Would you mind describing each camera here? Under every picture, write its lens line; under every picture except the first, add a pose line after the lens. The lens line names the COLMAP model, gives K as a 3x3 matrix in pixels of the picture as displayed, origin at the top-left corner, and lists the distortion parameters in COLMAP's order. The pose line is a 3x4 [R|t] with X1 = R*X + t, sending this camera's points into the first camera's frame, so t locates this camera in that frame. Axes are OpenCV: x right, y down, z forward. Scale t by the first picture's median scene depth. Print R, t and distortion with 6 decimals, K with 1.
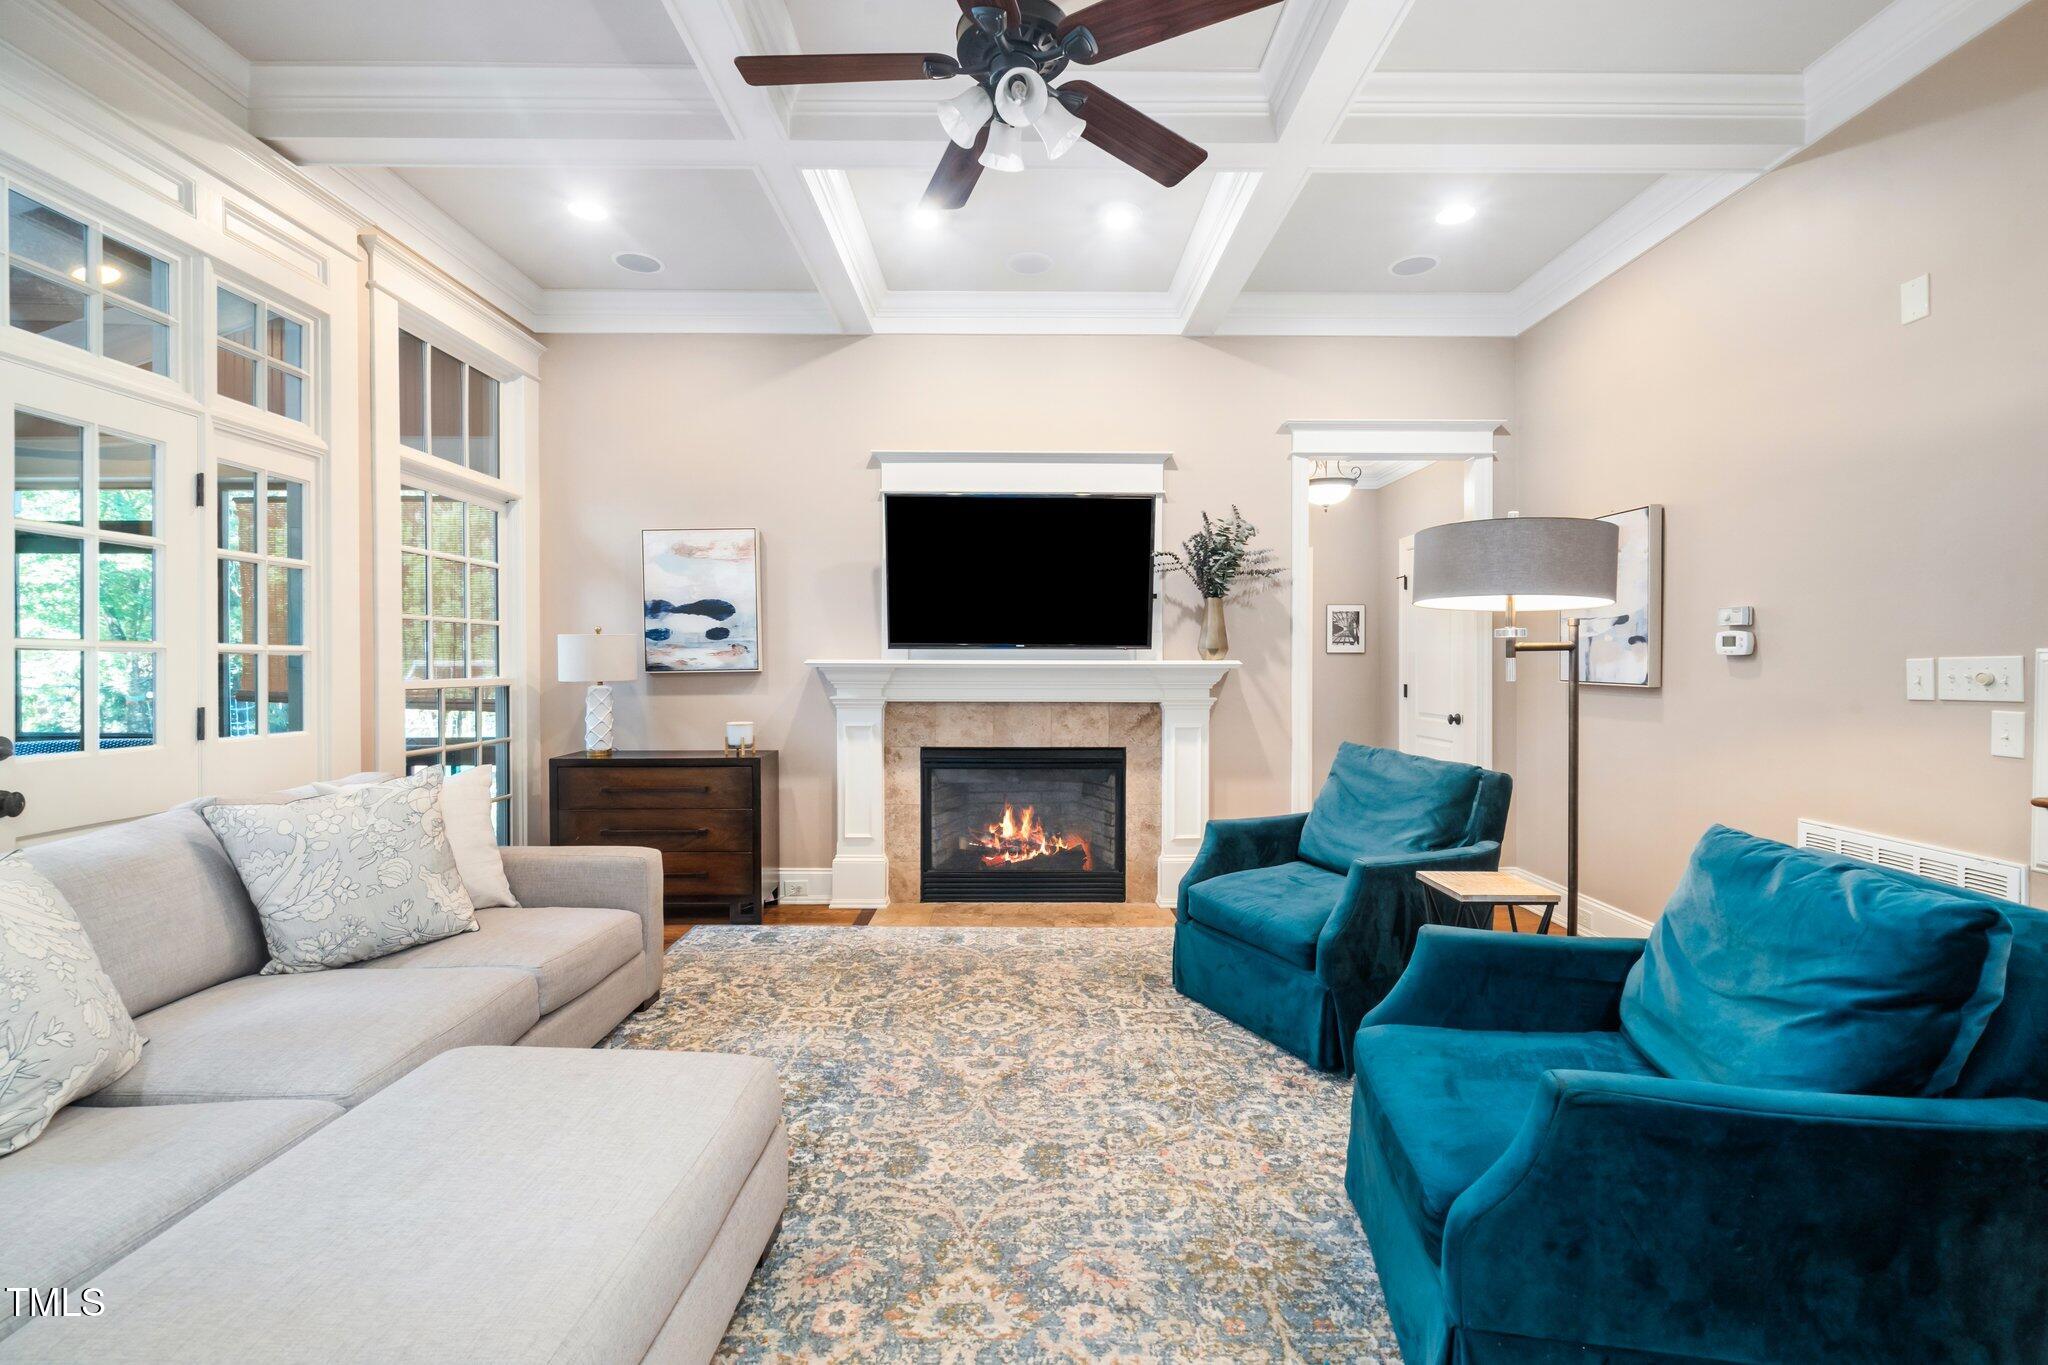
lens RADIAL K [[870.8, 0, 1043.0], [0, 870.8, 673.6], [0, 0, 1]] dist [-0.000792, -0.000167]
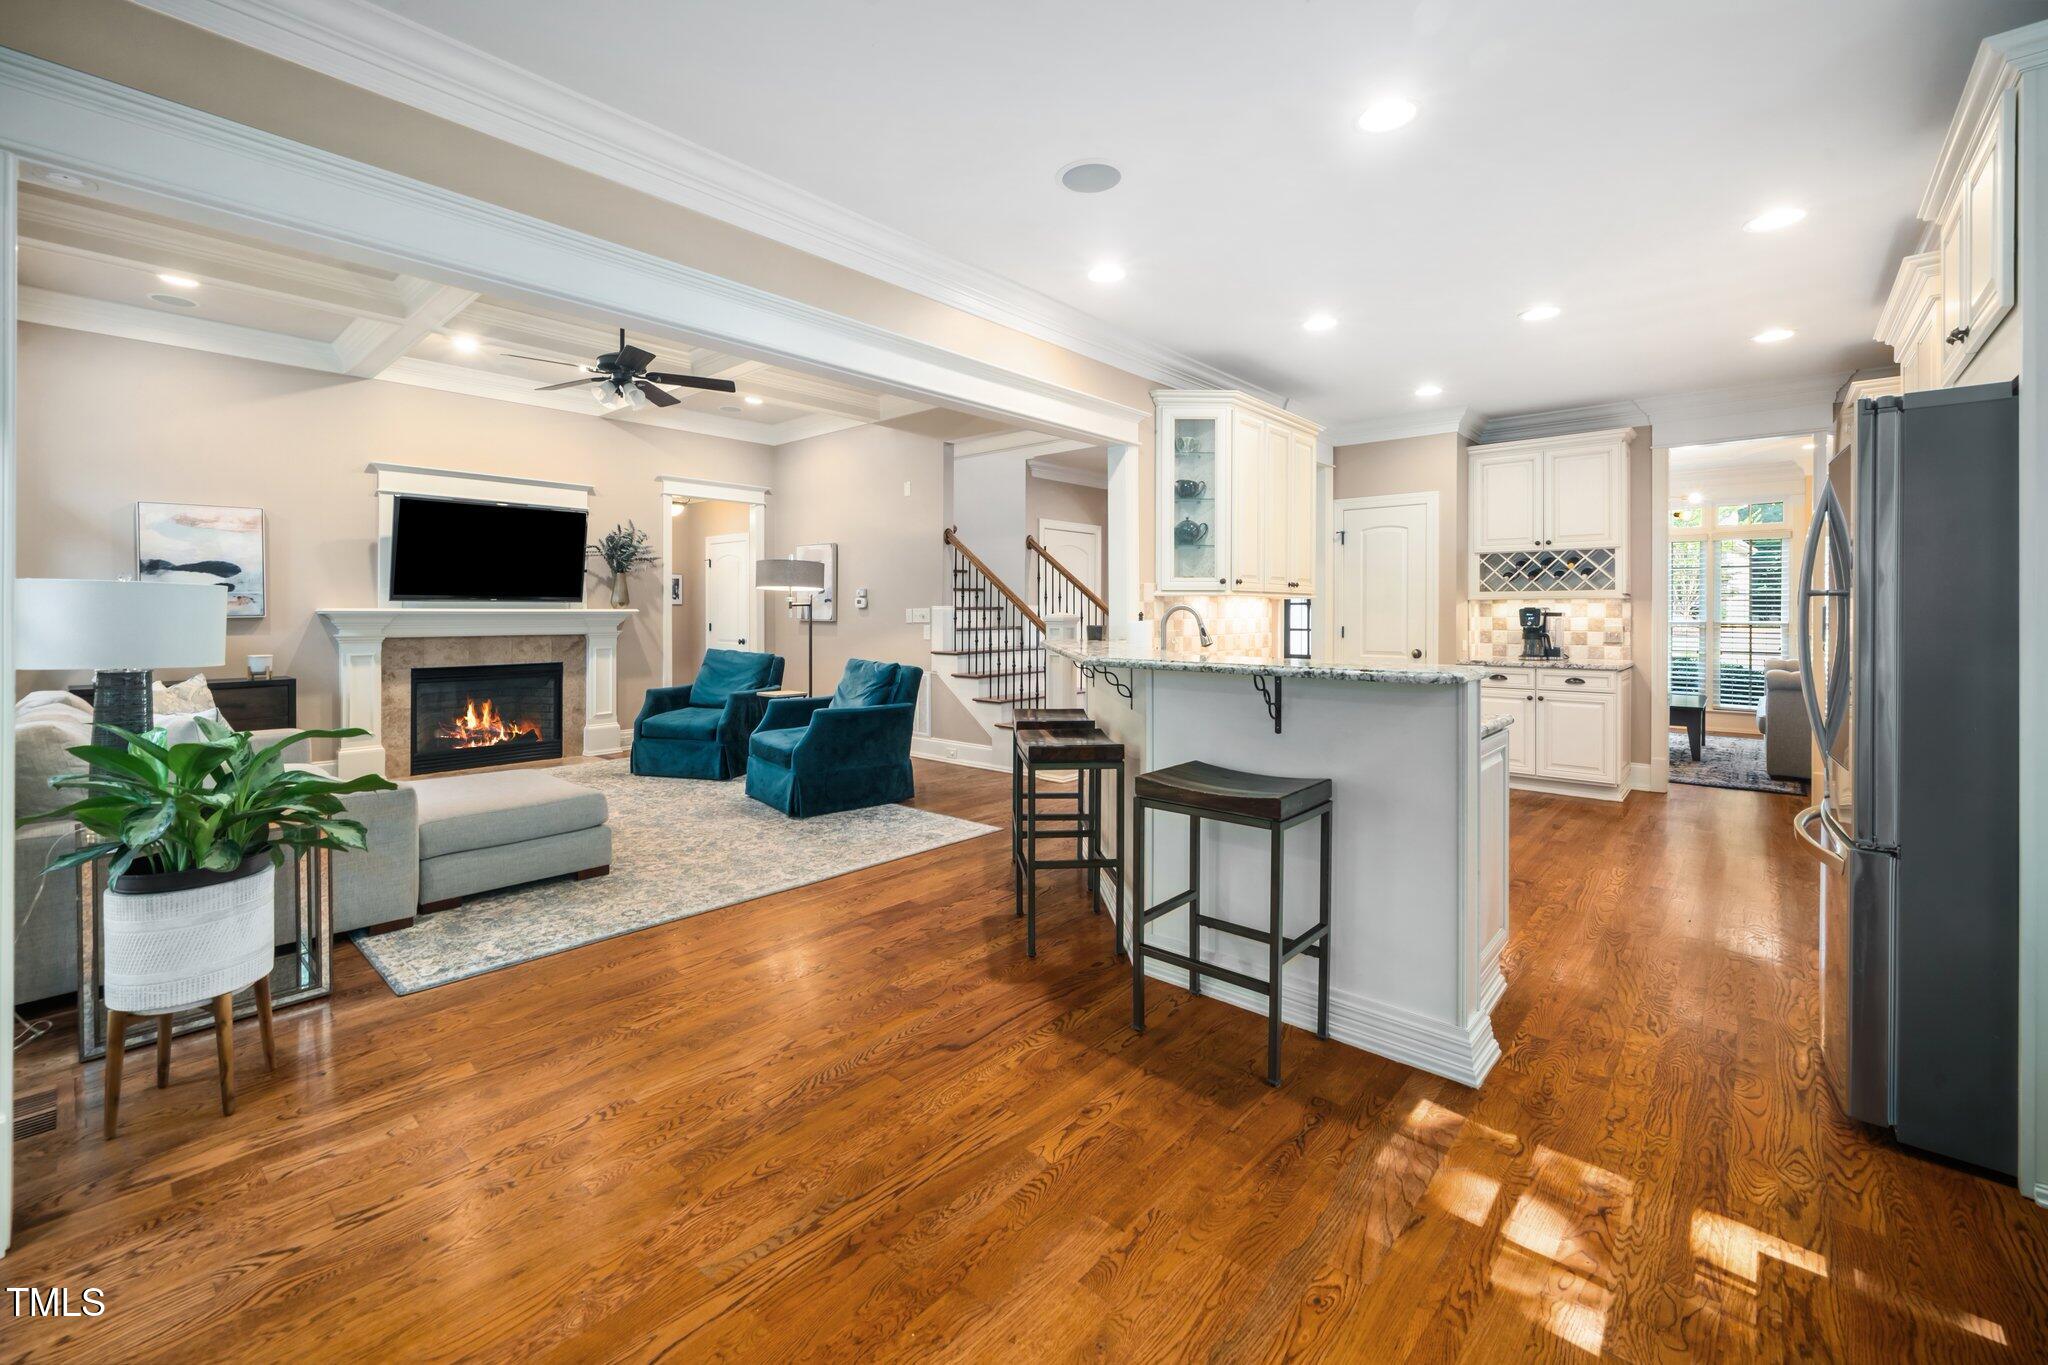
lens RADIAL K [[843.1, 0, 1016.0], [0, 843.1, 612.9], [0, 0, 1]] dist [0.008204, -0.000157]
pose [[0.676756, -0.001566, 0.736205, -0.560793], [0.008892, 0.999942, -0.006046, 0.010178], [-0.736153, 0.010638, 0.676731, -0.788049]]
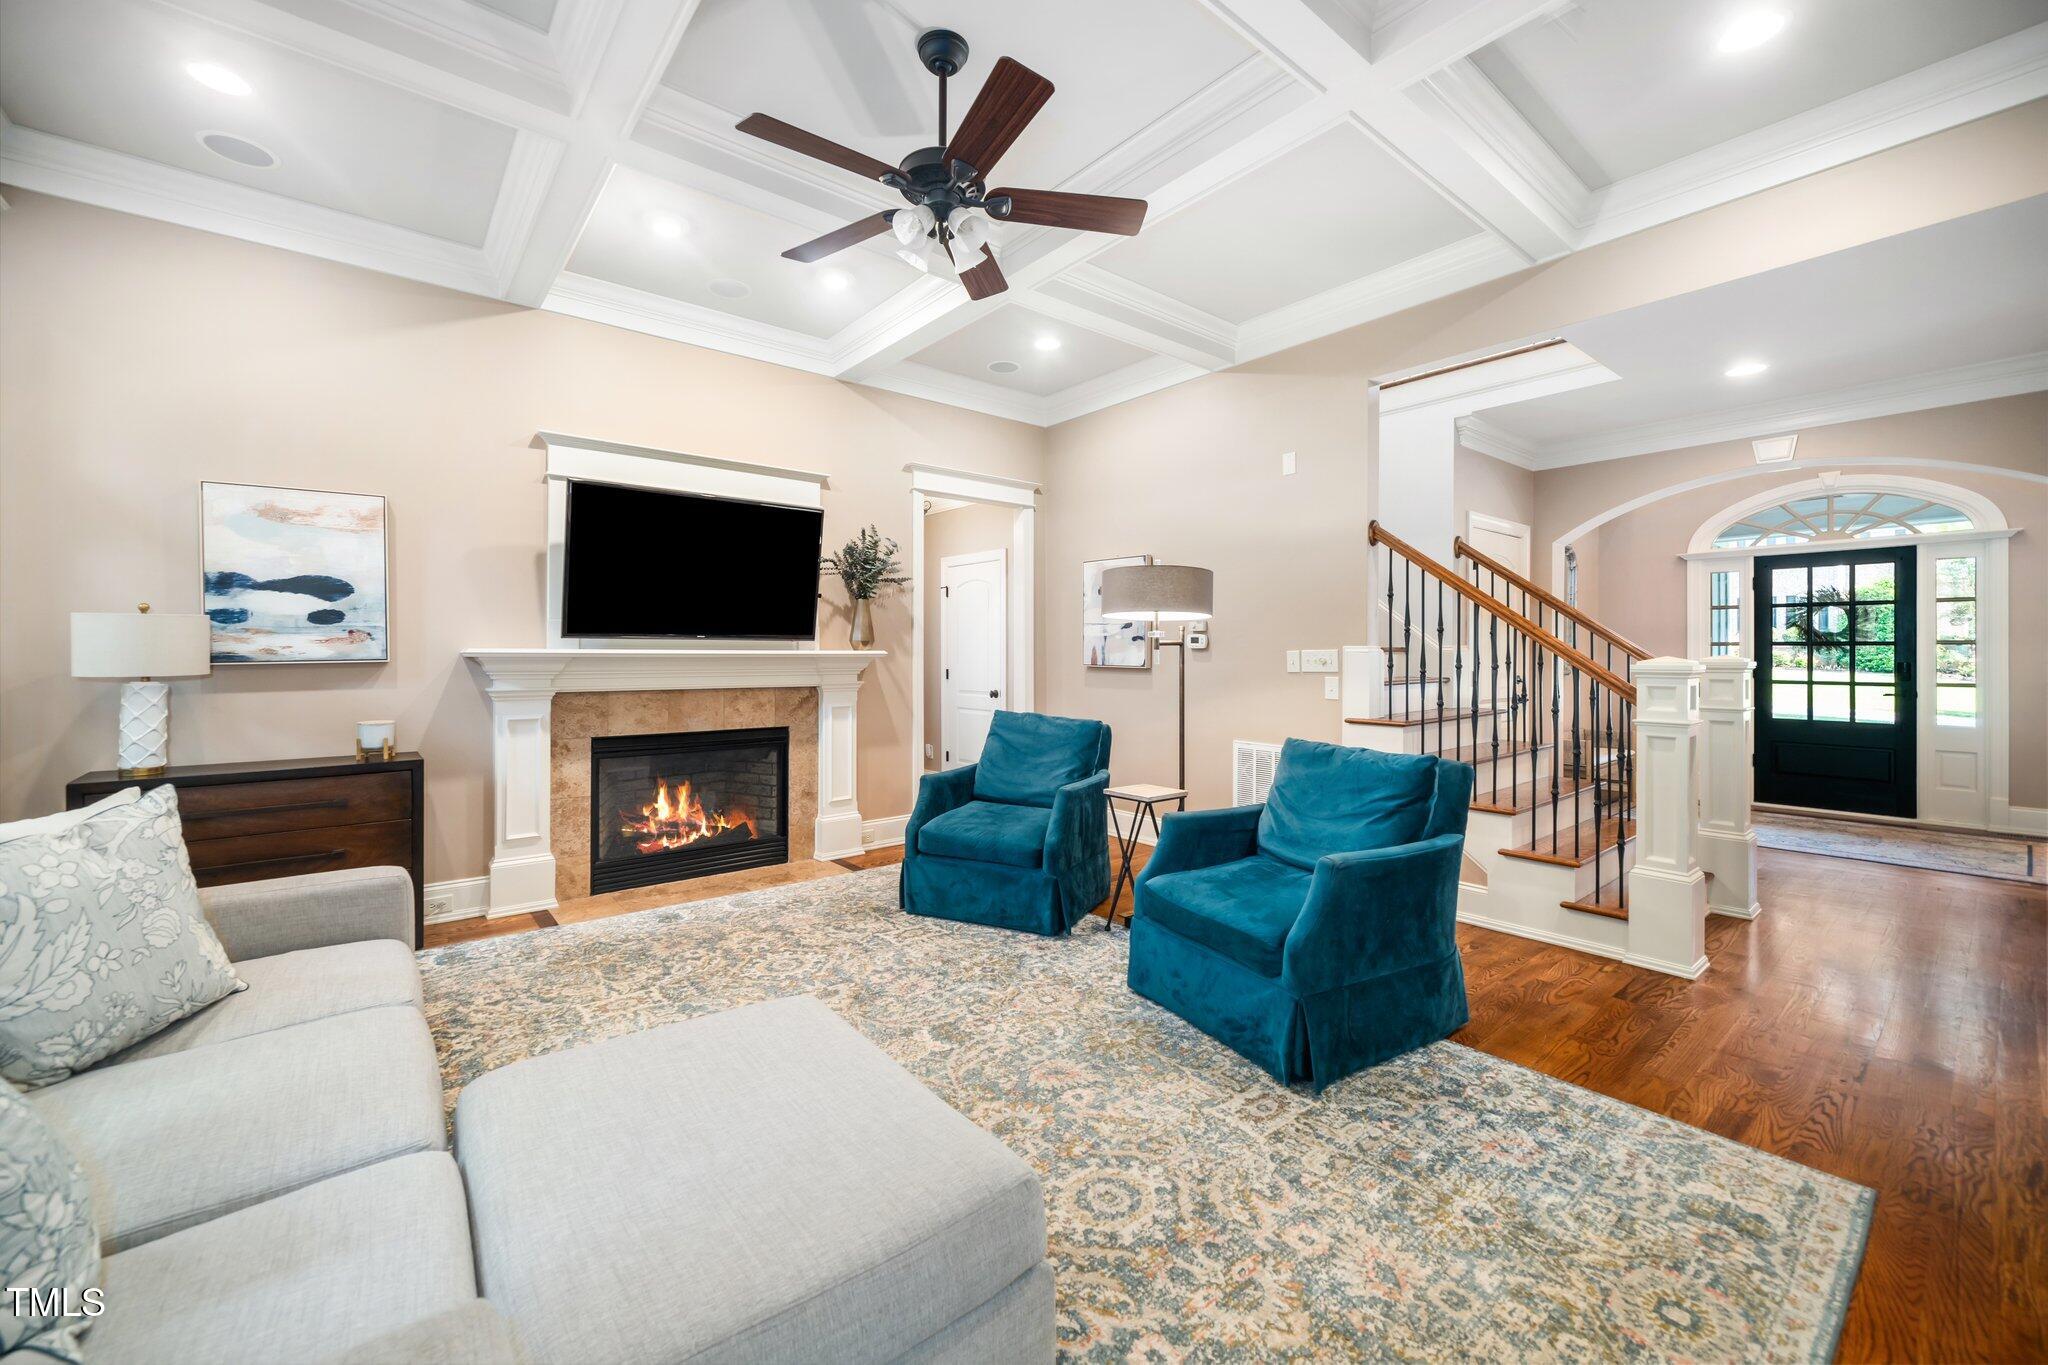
lens RADIAL K [[797.5, 0, 1001.5], [0, 797.5, 653.2], [0, 0, 1]] dist [0.000812, -0.000082]
pose [[0.791080, 0.000621, 0.611713, -0.367165], [0.006529, 0.999934, -0.009458, 0.000357], [-0.611678, 0.011476, 0.791023, 0.000184]]
